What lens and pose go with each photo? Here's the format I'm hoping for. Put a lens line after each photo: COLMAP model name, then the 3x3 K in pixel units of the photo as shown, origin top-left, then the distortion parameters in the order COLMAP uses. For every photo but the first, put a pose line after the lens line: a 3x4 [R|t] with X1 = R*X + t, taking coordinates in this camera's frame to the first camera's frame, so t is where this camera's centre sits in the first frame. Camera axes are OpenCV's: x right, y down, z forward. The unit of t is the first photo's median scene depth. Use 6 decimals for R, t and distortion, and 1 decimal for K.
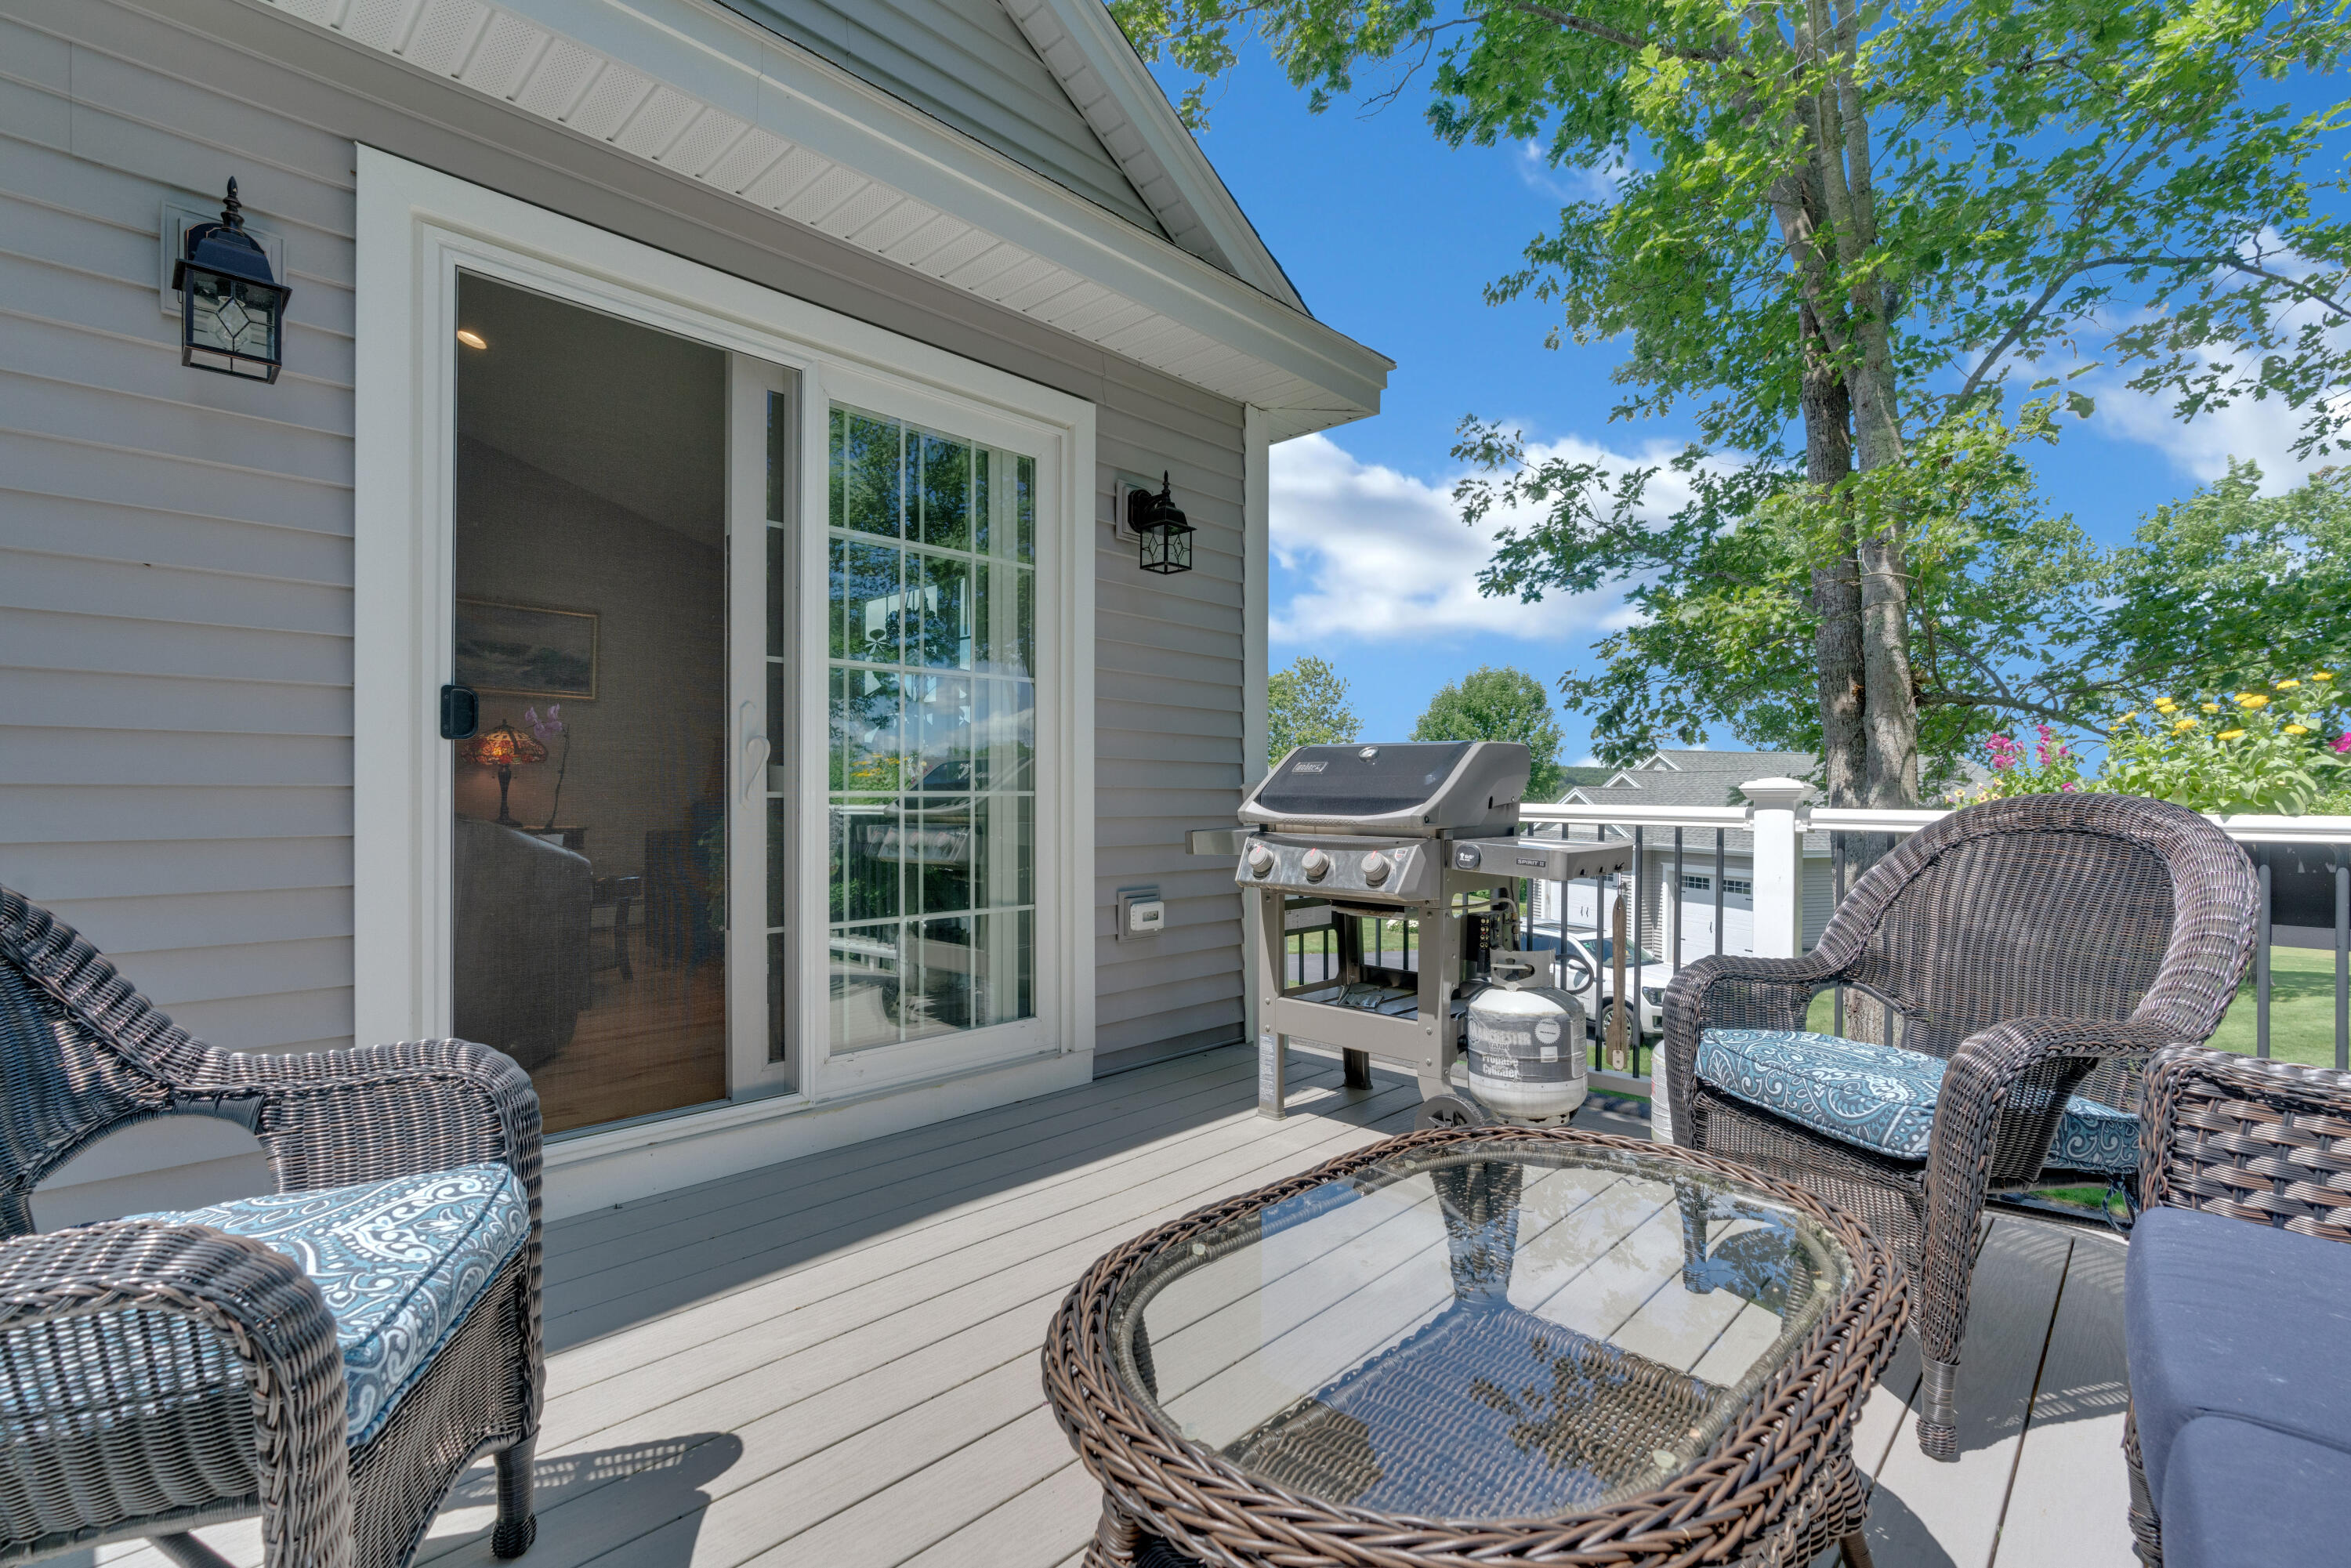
lens RADIAL K [[1056.4, 0, 1175.5], [0, 1056.4, 784.0], [0, 0, 1]] dist [-0.017986, 0.008786]
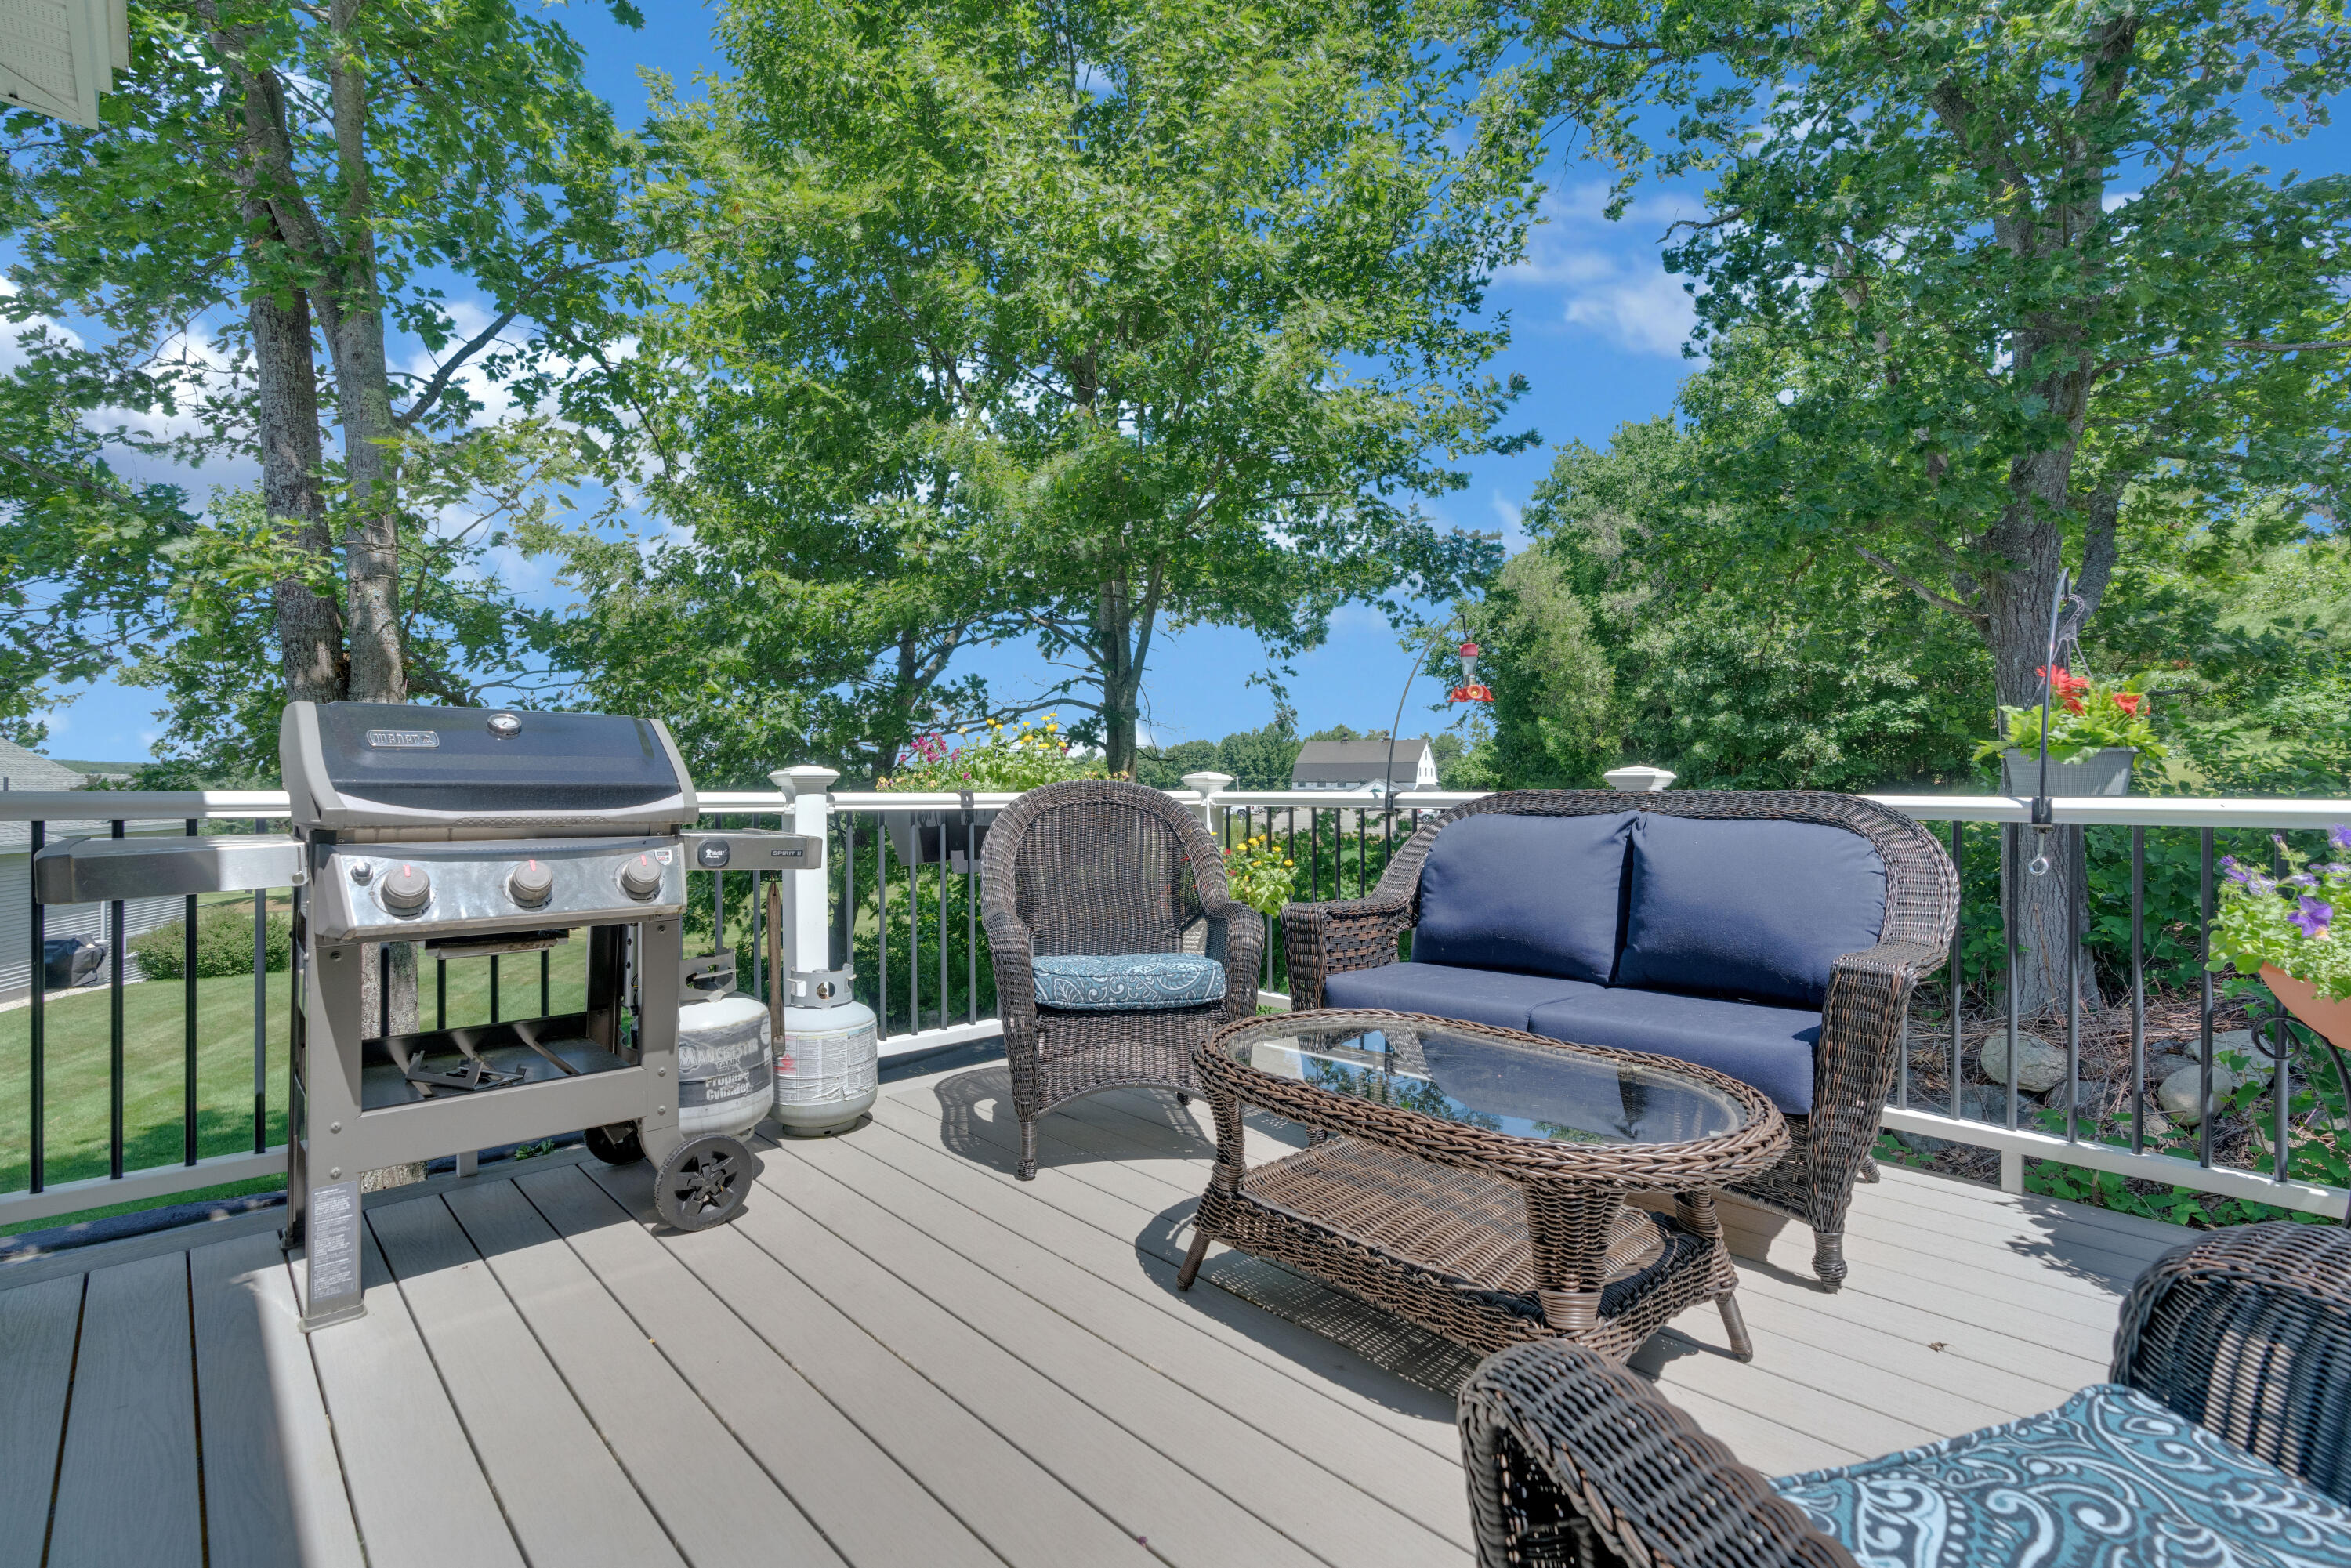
lens RADIAL K [[1056.4, 0, 1175.5], [0, 1056.4, 784.0], [0, 0, 1]] dist [-0.017986, 0.008786]
pose [[0.038491, -0.002121, 0.999257, -0.543415], [-0.009470, 0.999952, 0.002487, 0.007139], [-0.999214, -0.009559, 0.038469, 0.567874]]
